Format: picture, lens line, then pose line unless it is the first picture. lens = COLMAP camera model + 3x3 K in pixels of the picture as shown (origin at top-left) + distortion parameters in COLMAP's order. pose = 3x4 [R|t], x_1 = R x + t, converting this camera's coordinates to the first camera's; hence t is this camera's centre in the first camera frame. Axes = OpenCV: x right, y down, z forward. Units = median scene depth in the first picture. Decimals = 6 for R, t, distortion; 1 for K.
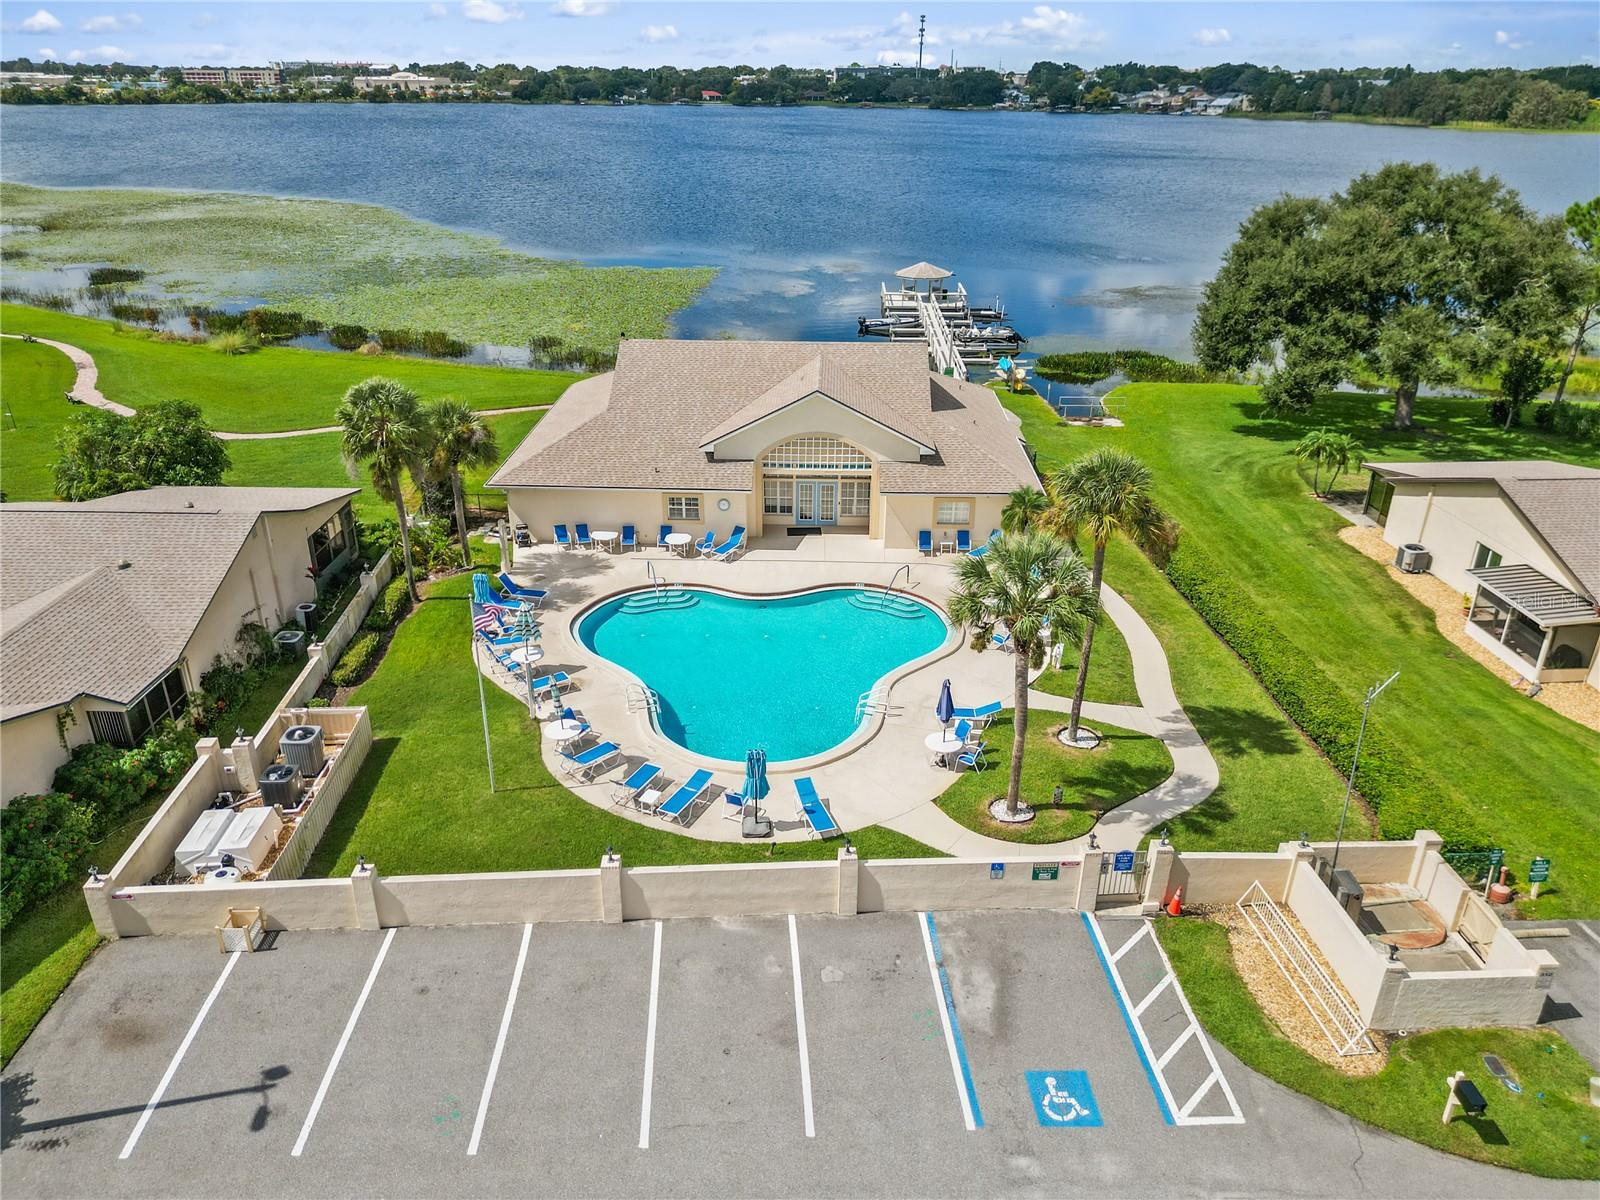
lens RADIAL K [[1098.9, 0, 800.0], [0, 1098.9, 600.0], [0, 0, 1]] dist [0.001144, -0.002853]
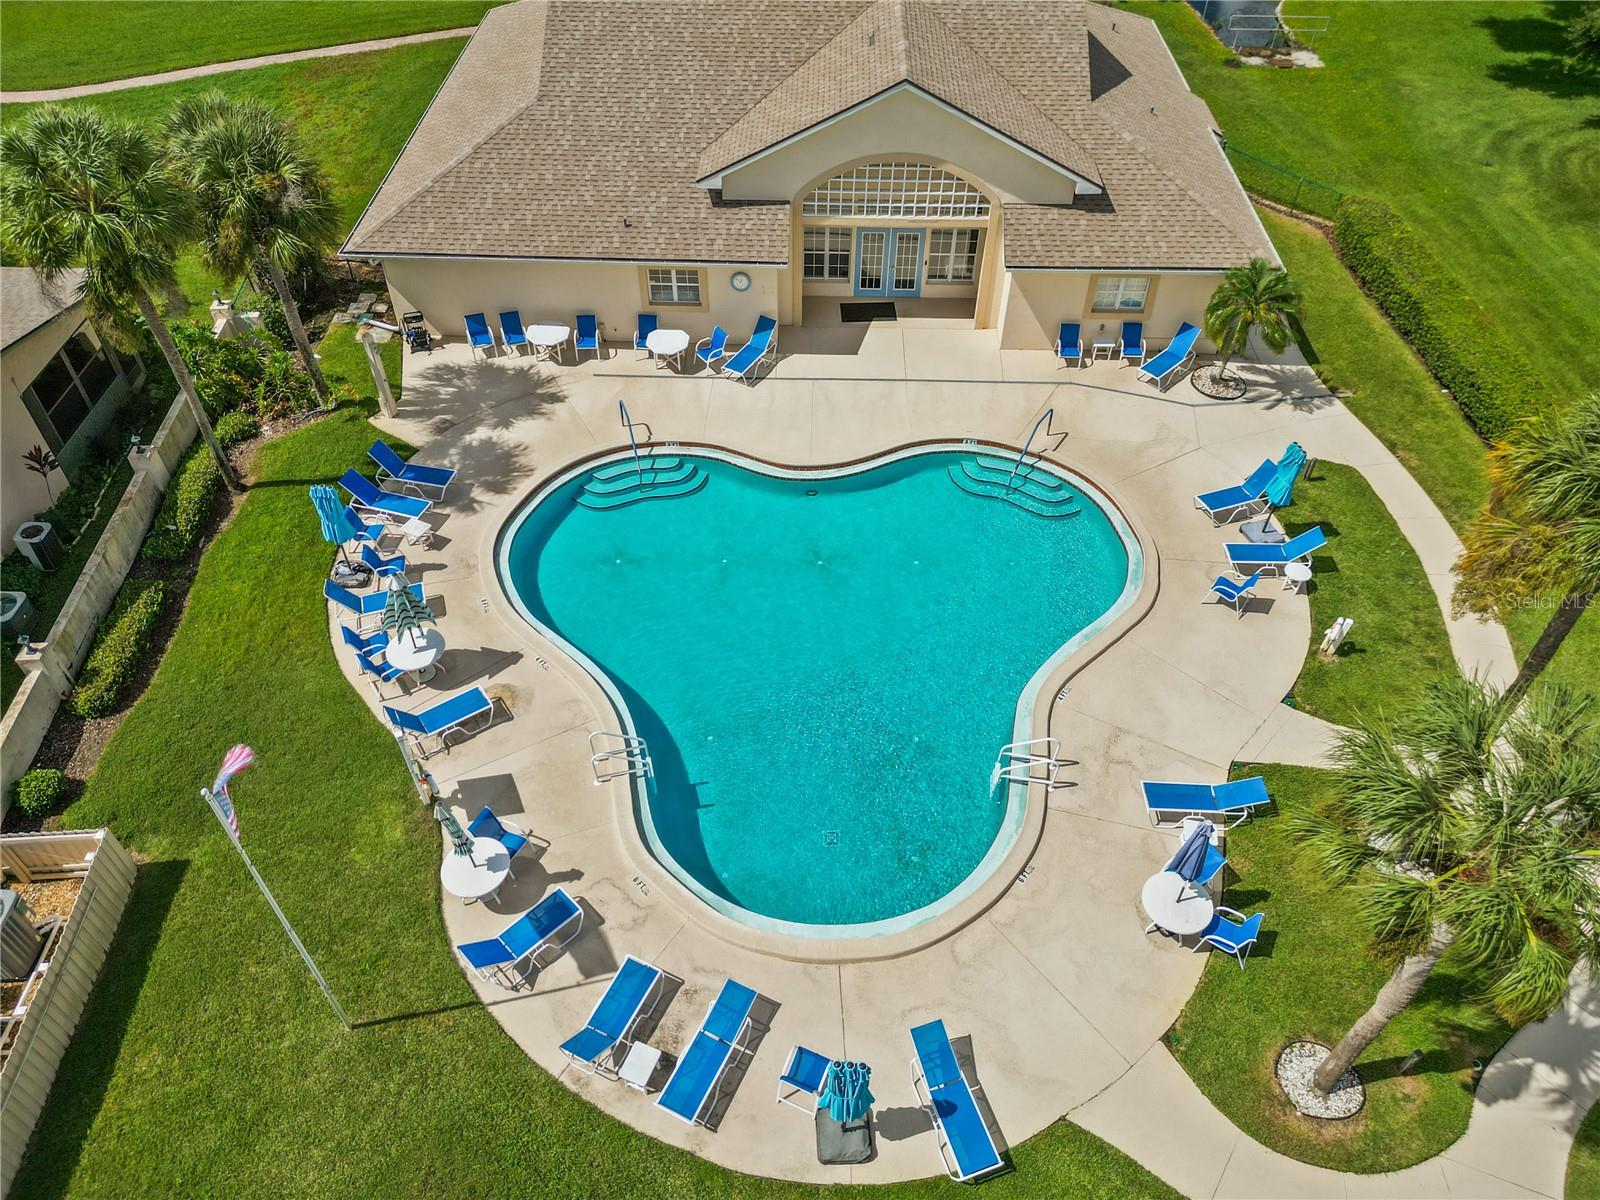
lens RADIAL K [[1098.9, 0, 800.0], [0, 1098.9, 600.0], [0, 0, 1]] dist [0.001144, -0.002853]
pose [[0.999994, -0.003554, 0.000466, -0.037988], [0.003150, 0.933246, 0.359224, -0.140563], [-0.001711, -0.359220, 0.933251, 0.375099]]
